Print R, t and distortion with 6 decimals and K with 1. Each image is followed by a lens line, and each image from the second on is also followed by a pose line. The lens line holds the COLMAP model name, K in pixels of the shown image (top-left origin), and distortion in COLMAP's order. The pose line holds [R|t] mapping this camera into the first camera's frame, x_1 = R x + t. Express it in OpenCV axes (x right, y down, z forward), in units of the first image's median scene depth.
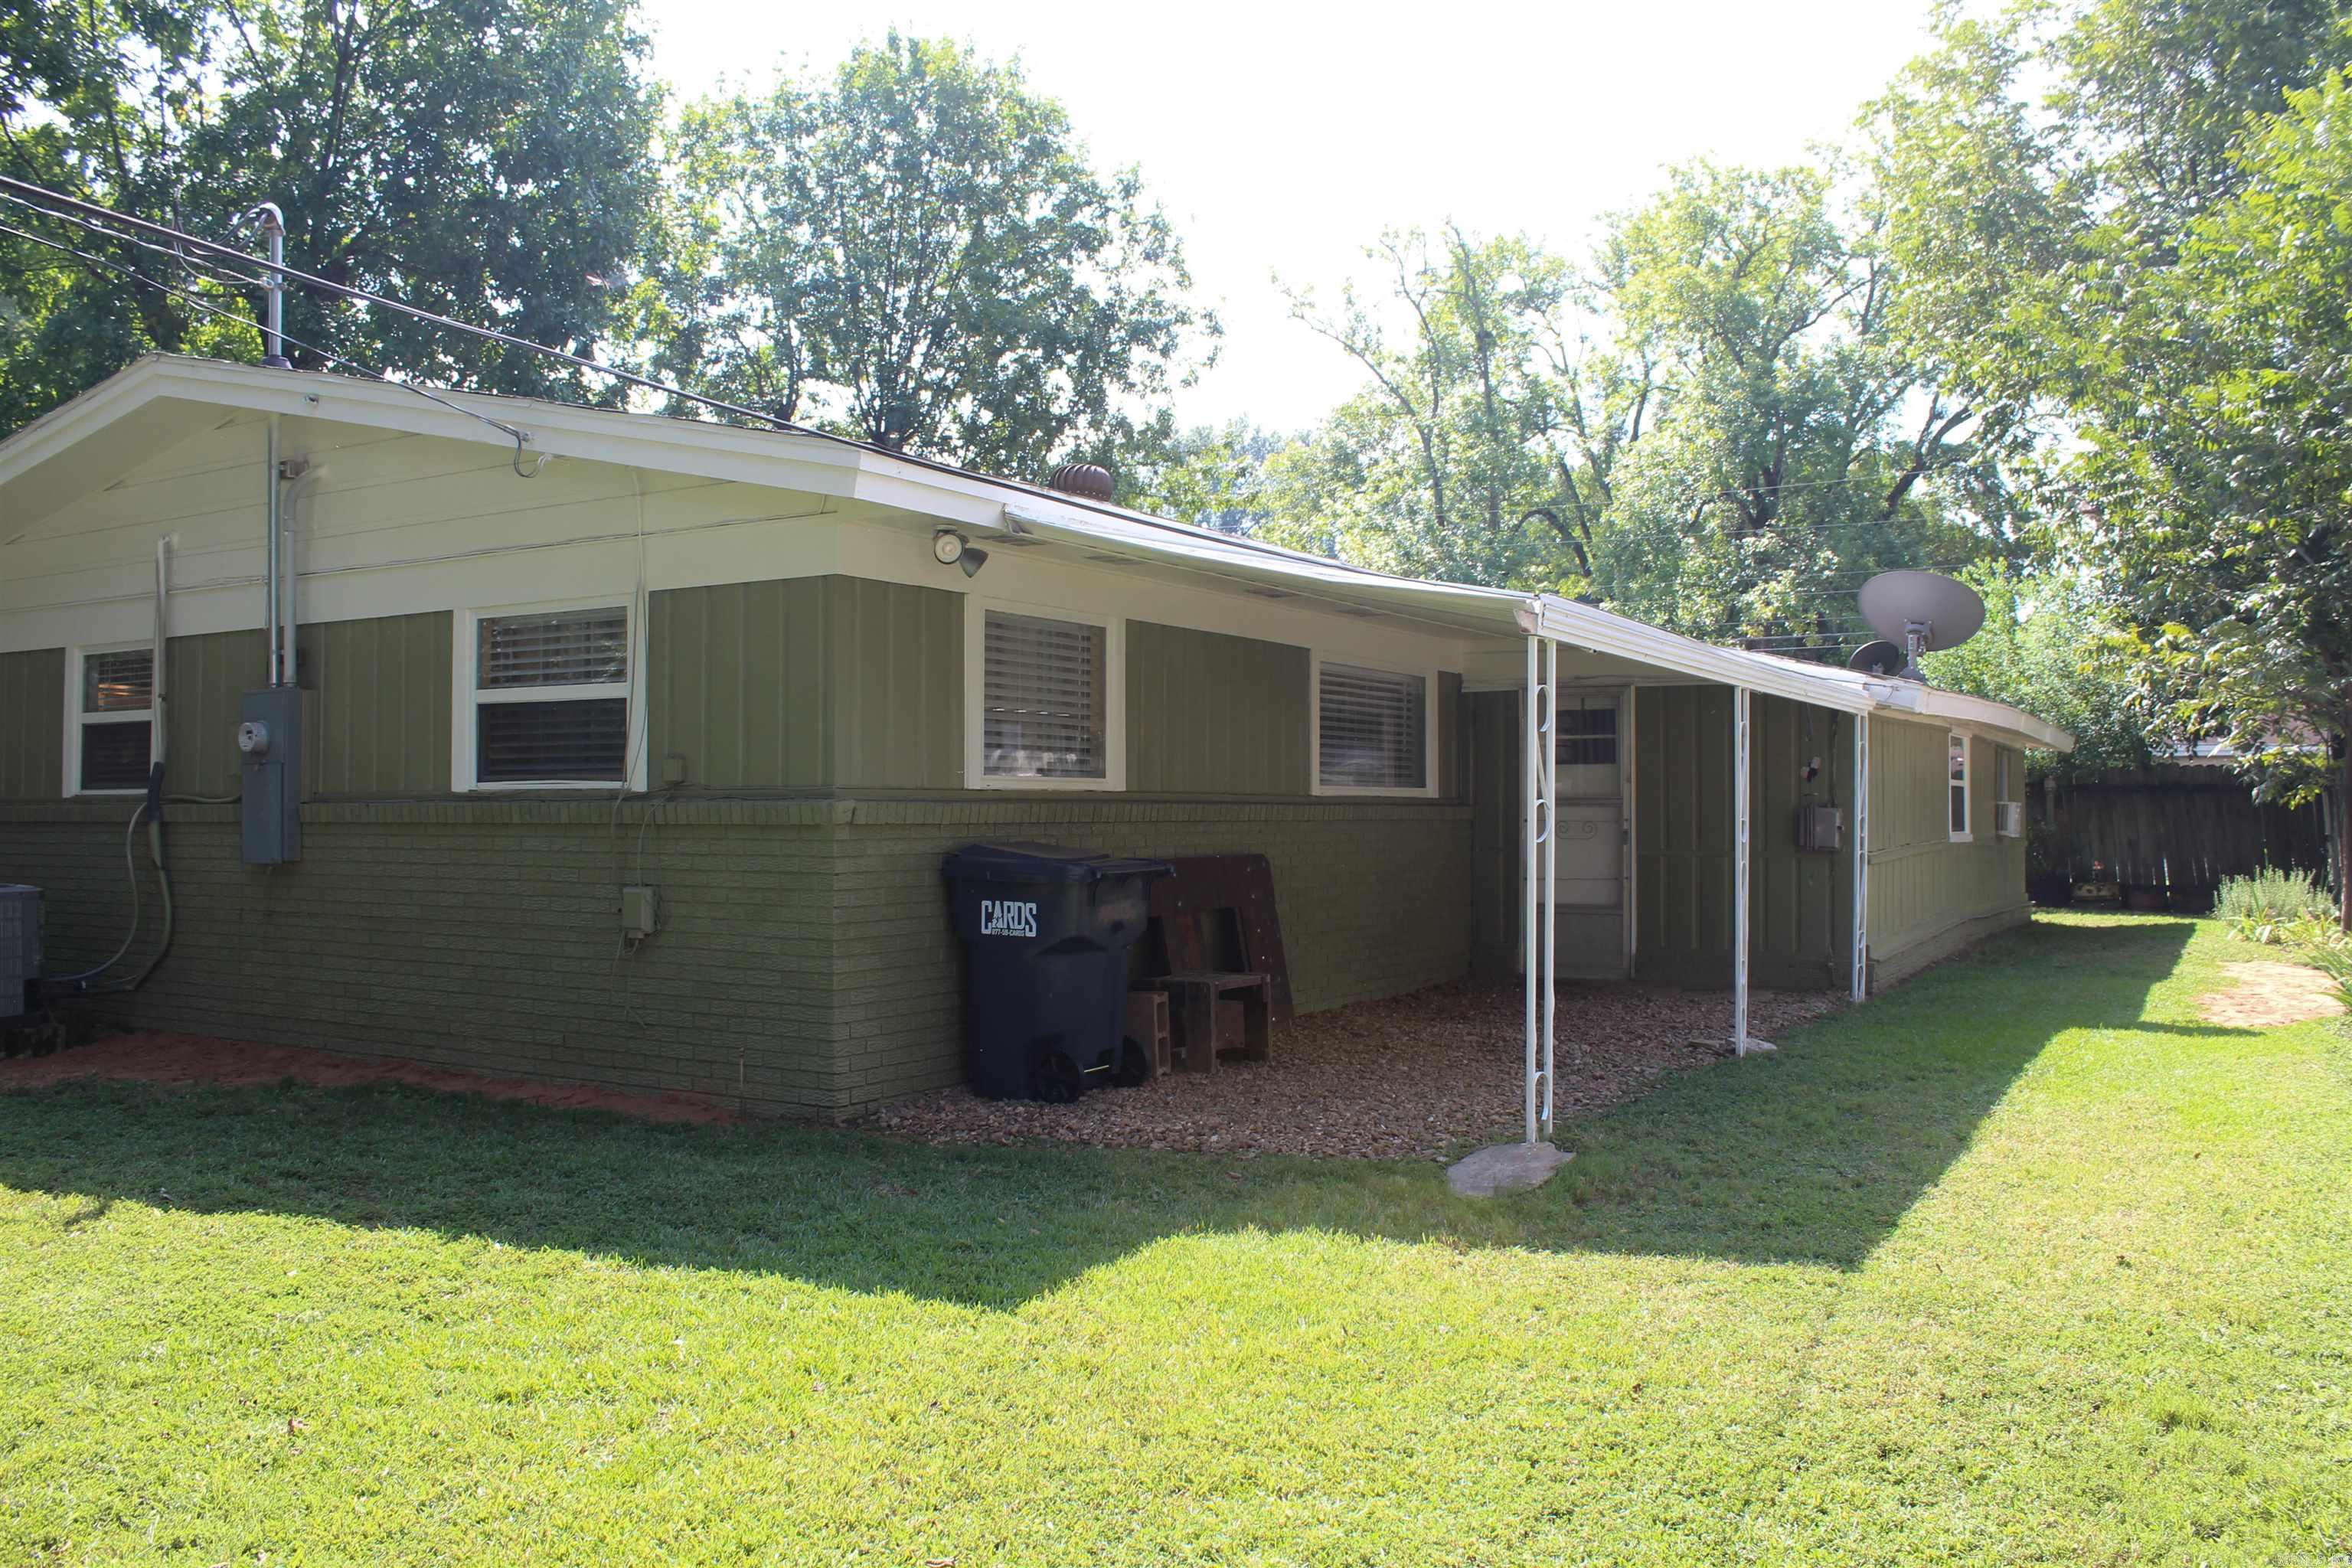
lens RADIAL K [[1986.5, 0, 1176.5], [0, 1986.5, 806.5], [0, 0, 1]] dist [-0.167680, 0.147616]
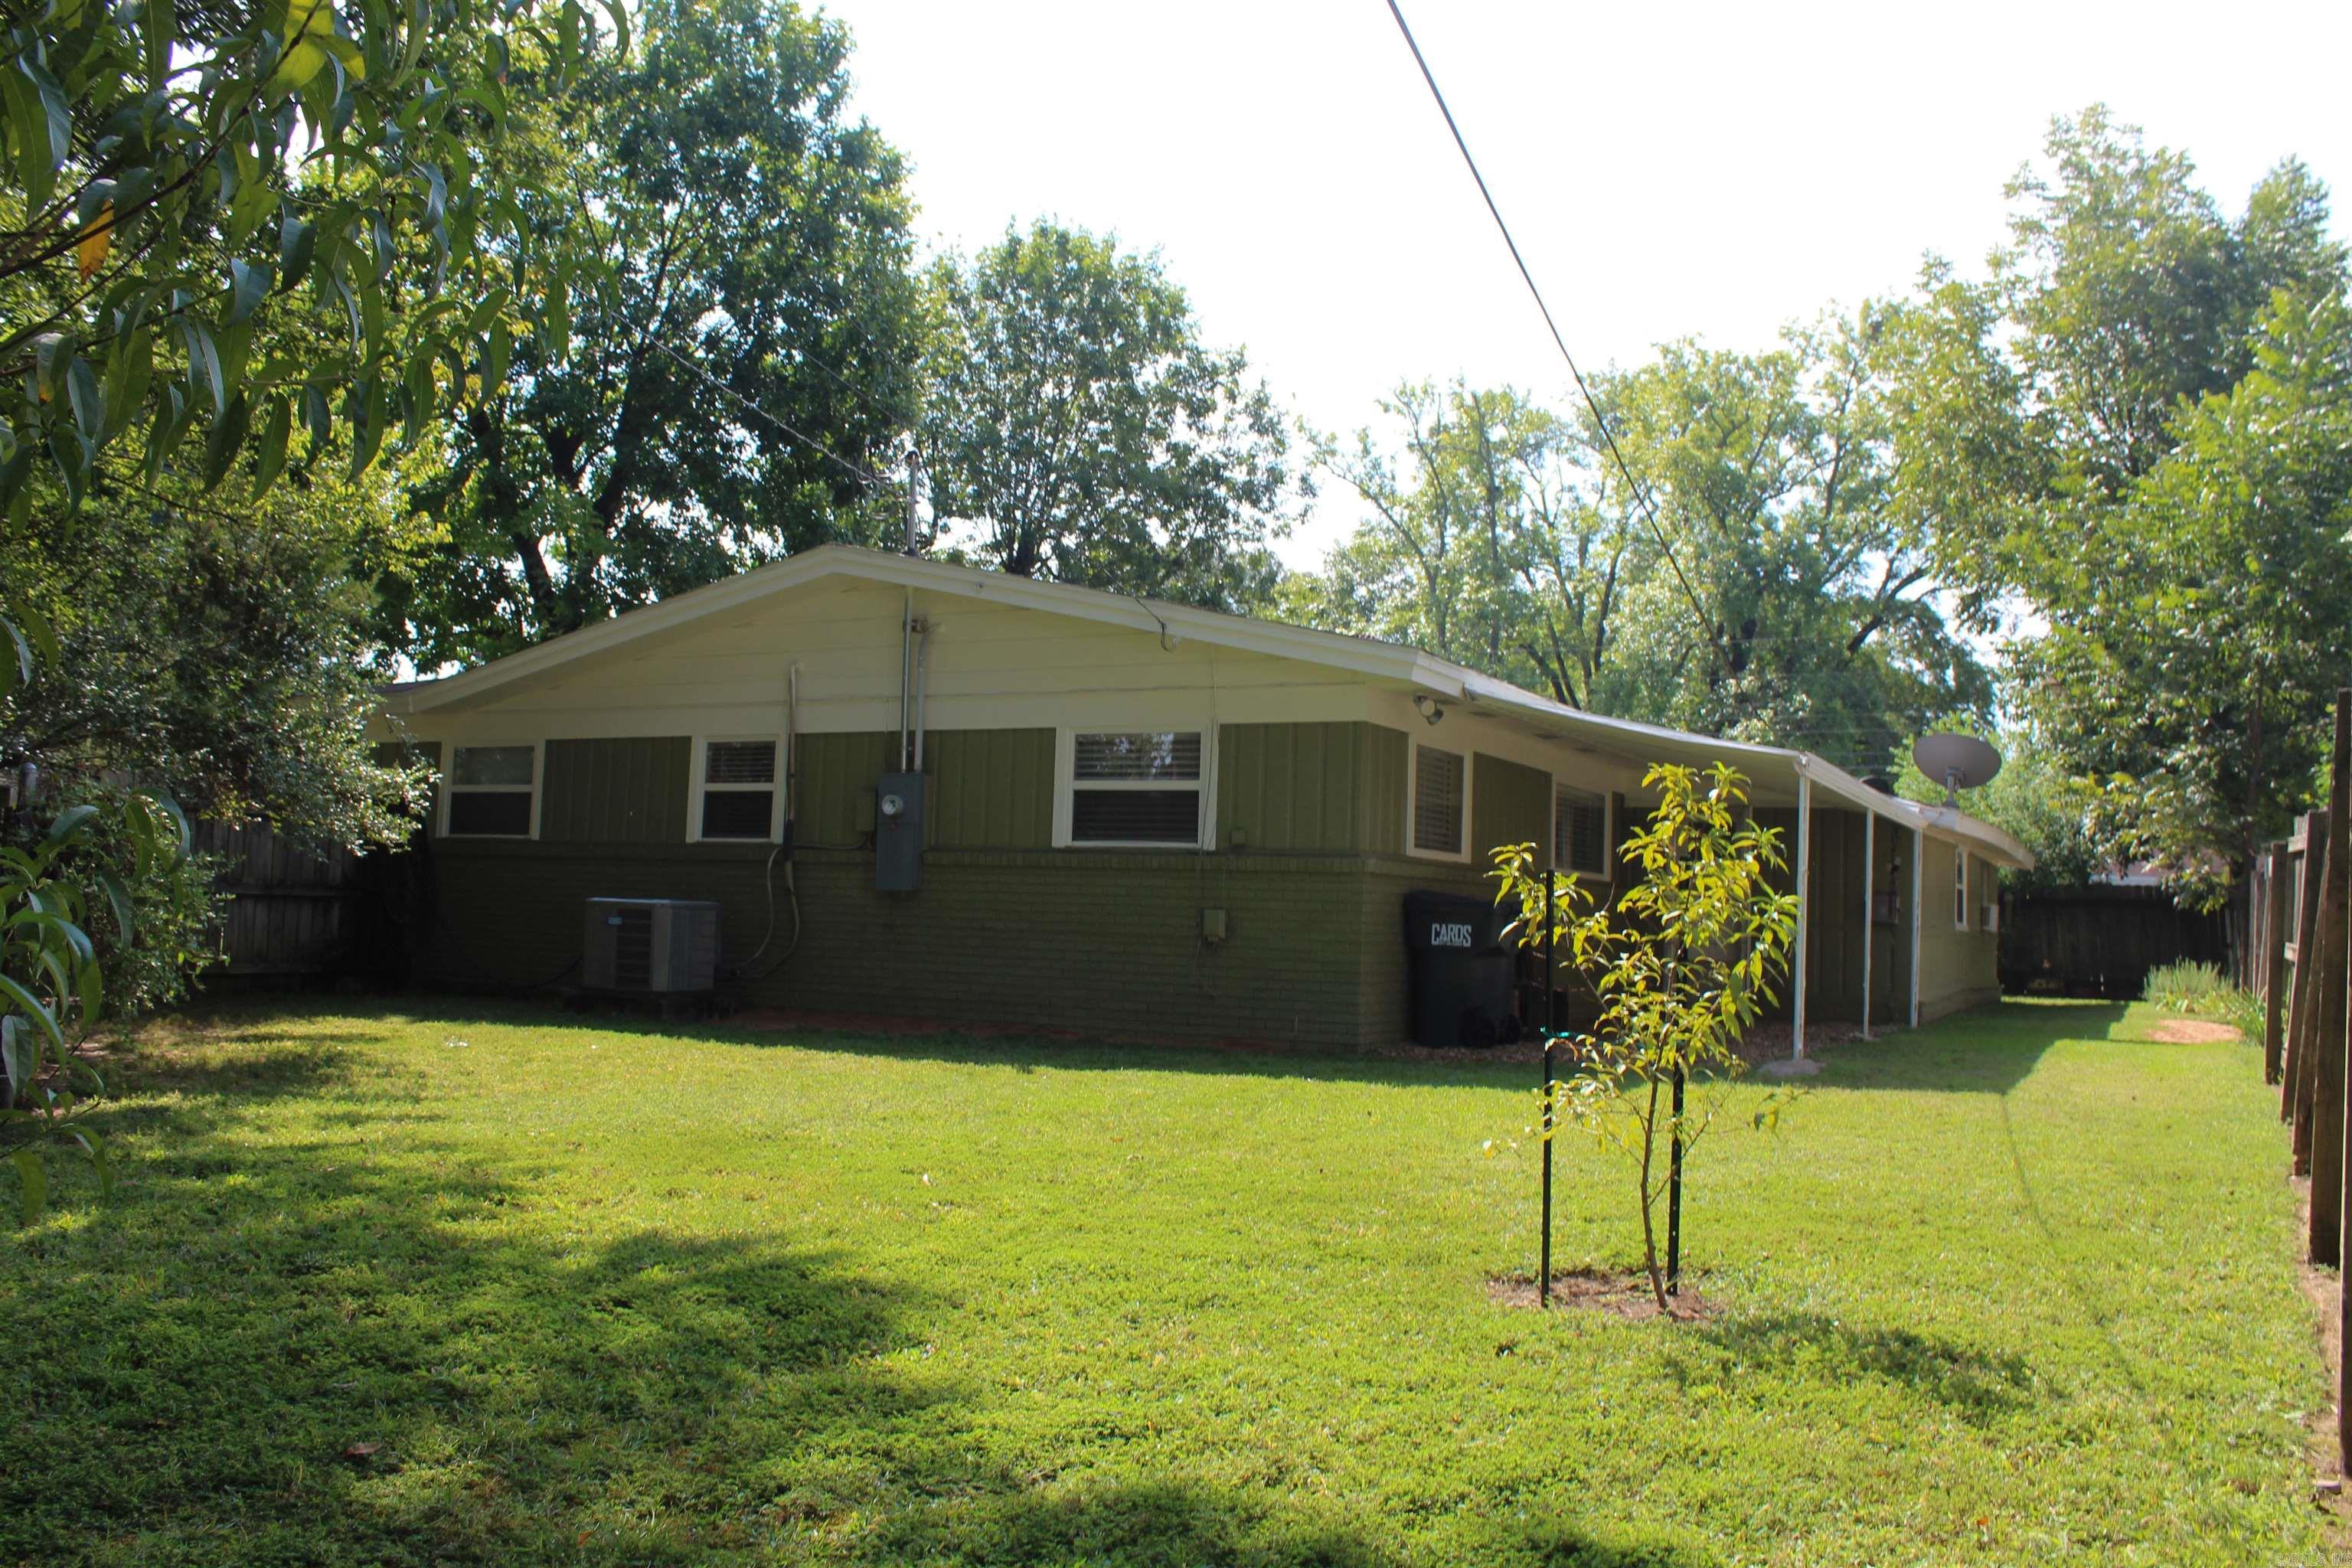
lens RADIAL K [[1986.5, 0, 1176.5], [0, 1986.5, 806.5], [0, 0, 1]] dist [-0.167680, 0.147616]
pose [[0.998523, 0.036157, 0.040556, -0.171628], [-0.033916, 0.997930, -0.054639, 0.021469], [-0.042447, 0.053183, 0.997682, -0.280179]]
